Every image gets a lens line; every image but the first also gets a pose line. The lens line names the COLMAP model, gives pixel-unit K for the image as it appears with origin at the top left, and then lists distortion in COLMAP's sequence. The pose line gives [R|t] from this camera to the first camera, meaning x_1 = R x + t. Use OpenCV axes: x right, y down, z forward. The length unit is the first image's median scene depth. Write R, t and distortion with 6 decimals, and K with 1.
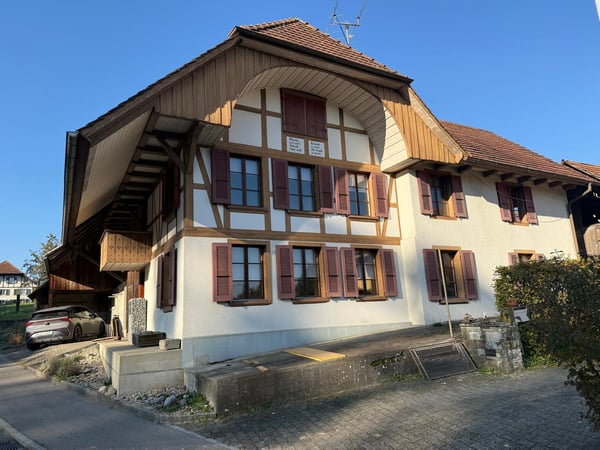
lens RADIAL K [[415.3, 0, 300.5], [0, 415.3, 228.6], [0, 0, 1]] dist [0.125784, -0.184904]
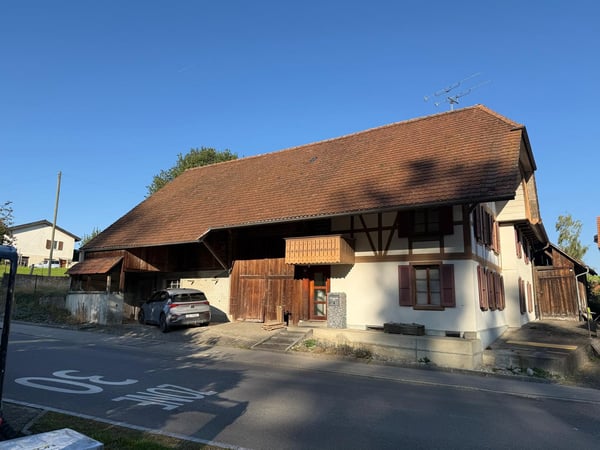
lens RADIAL K [[415.3, 0, 300.5], [0, 415.3, 228.6], [0, 0, 1]] dist [0.125784, -0.184904]
pose [[0.876658, 0.150932, 0.456827, -1.155374], [-0.158998, 0.987056, -0.020994, 0.030091], [-0.454082, -0.054230, 0.889308, 0.005882]]
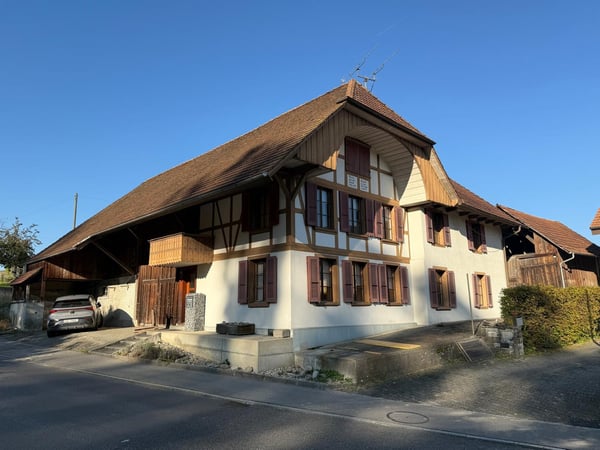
lens RADIAL K [[415.3, 0, 300.5], [0, 415.3, 228.6], [0, 0, 1]] dist [0.125784, -0.184904]
pose [[0.962430, 0.091005, 0.255827, -0.464049], [-0.093122, 0.995647, -0.003855, -0.035731], [-0.255064, -0.020113, 0.966715, -0.191291]]
